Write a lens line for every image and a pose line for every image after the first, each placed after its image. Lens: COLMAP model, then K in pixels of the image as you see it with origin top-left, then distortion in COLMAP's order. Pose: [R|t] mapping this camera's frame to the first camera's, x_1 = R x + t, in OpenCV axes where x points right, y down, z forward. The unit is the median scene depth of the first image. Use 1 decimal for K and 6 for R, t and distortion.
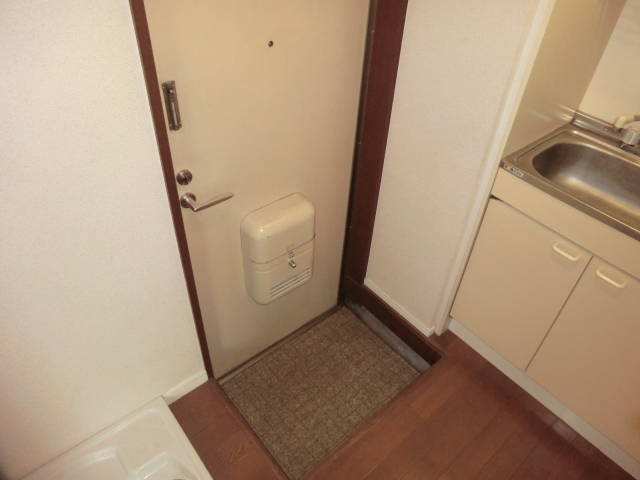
lens RADIAL K [[460.0, 0, 322.5], [0, 460.0, 232.1], [0, 0, 1]] dist [-0.105645, 0.071028]
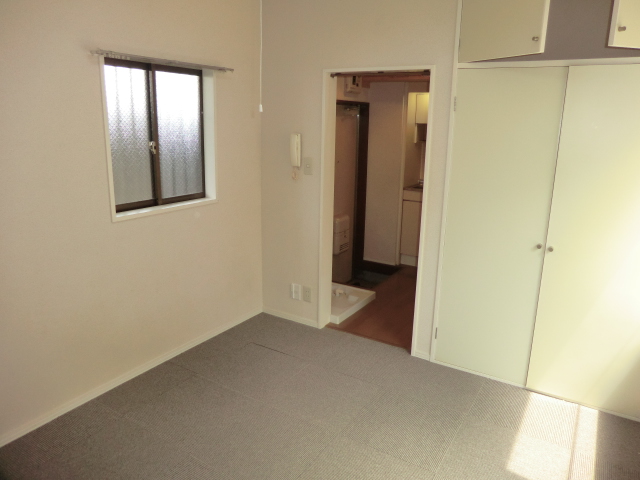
lens RADIAL K [[460.0, 0, 322.5], [0, 460.0, 232.1], [0, 0, 1]] dist [-0.105645, 0.071028]
pose [[0.953666, -0.104545, 0.282121, -1.164431], [0.217859, 0.886667, -0.407871, 1.364599], [-0.207507, 0.450435, 0.868360, -1.688155]]
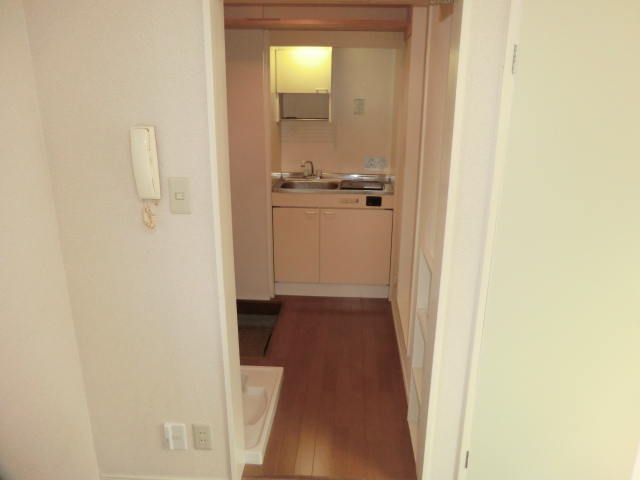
lens RADIAL K [[466.6, 0, 334.1], [0, 466.6, 227.8], [0, 0, 1]] dist [-0.113972, 0.136454]
pose [[0.675244, -0.251456, 0.693408, -1.068953], [0.494962, 0.851474, -0.173219, 0.566678], [-0.546862, 0.460176, 0.699414, -0.760678]]
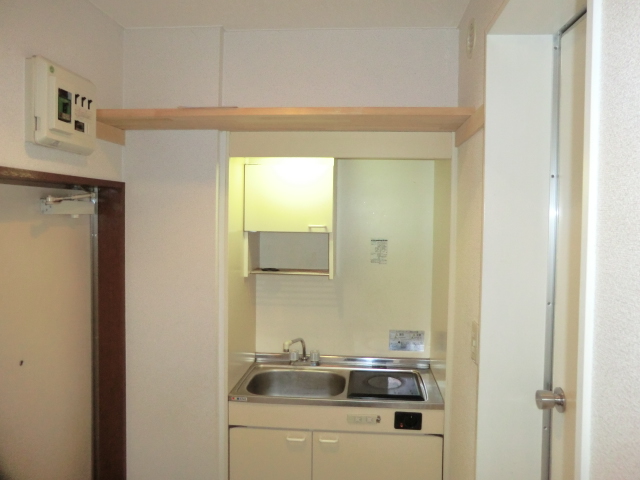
lens RADIAL K [[466.6, 0, 334.1], [0, 466.6, 227.8], [0, 0, 1]] dist [-0.113972, 0.136454]
pose [[0.696354, -0.064092, 0.714831, -0.320587], [0.483865, 0.777532, -0.401645, 0.148930], [-0.530062, 0.625568, 0.572449, -0.268217]]
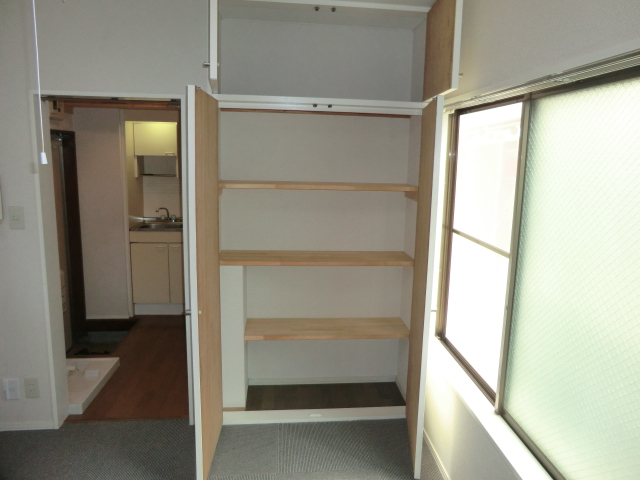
lens RADIAL K [[459.0, 0, 333.9], [0, 459.0, 227.7], [0, 0, 1]] dist [-0.059983, 0.048494]
pose [[0.555268, -0.168100, 0.814506, -1.263145], [0.540542, 0.817239, -0.199837, 1.129677], [-0.632053, 0.551238, 0.544652, -1.472707]]
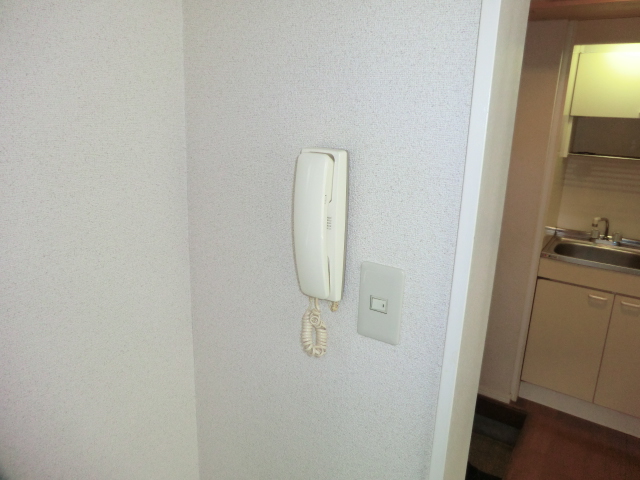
lens RADIAL K [[459.0, 0, 333.9], [0, 459.0, 227.7], [0, 0, 1]] dist [-0.059983, 0.048494]
pose [[0.957982, -0.083622, 0.274368, -0.735027], [0.193352, 0.894819, -0.402386, 0.265864], [-0.211862, 0.438528, 0.873389, -0.319718]]
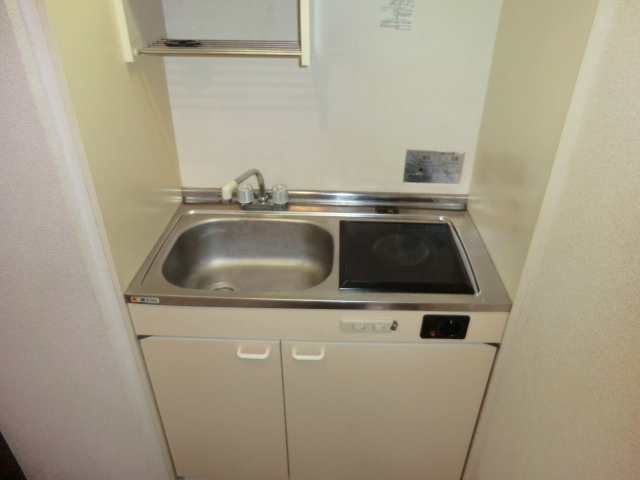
lens RADIAL K [[459.0, 0, 333.9], [0, 459.0, 227.7], [0, 0, 1]] dist [-0.059983, 0.048494]
pose [[0.651848, -0.418537, 0.632393, 0.179328], [0.501793, 0.863293, 0.054123, -0.113078], [-0.568593, 0.282051, 0.772754, 0.171127]]
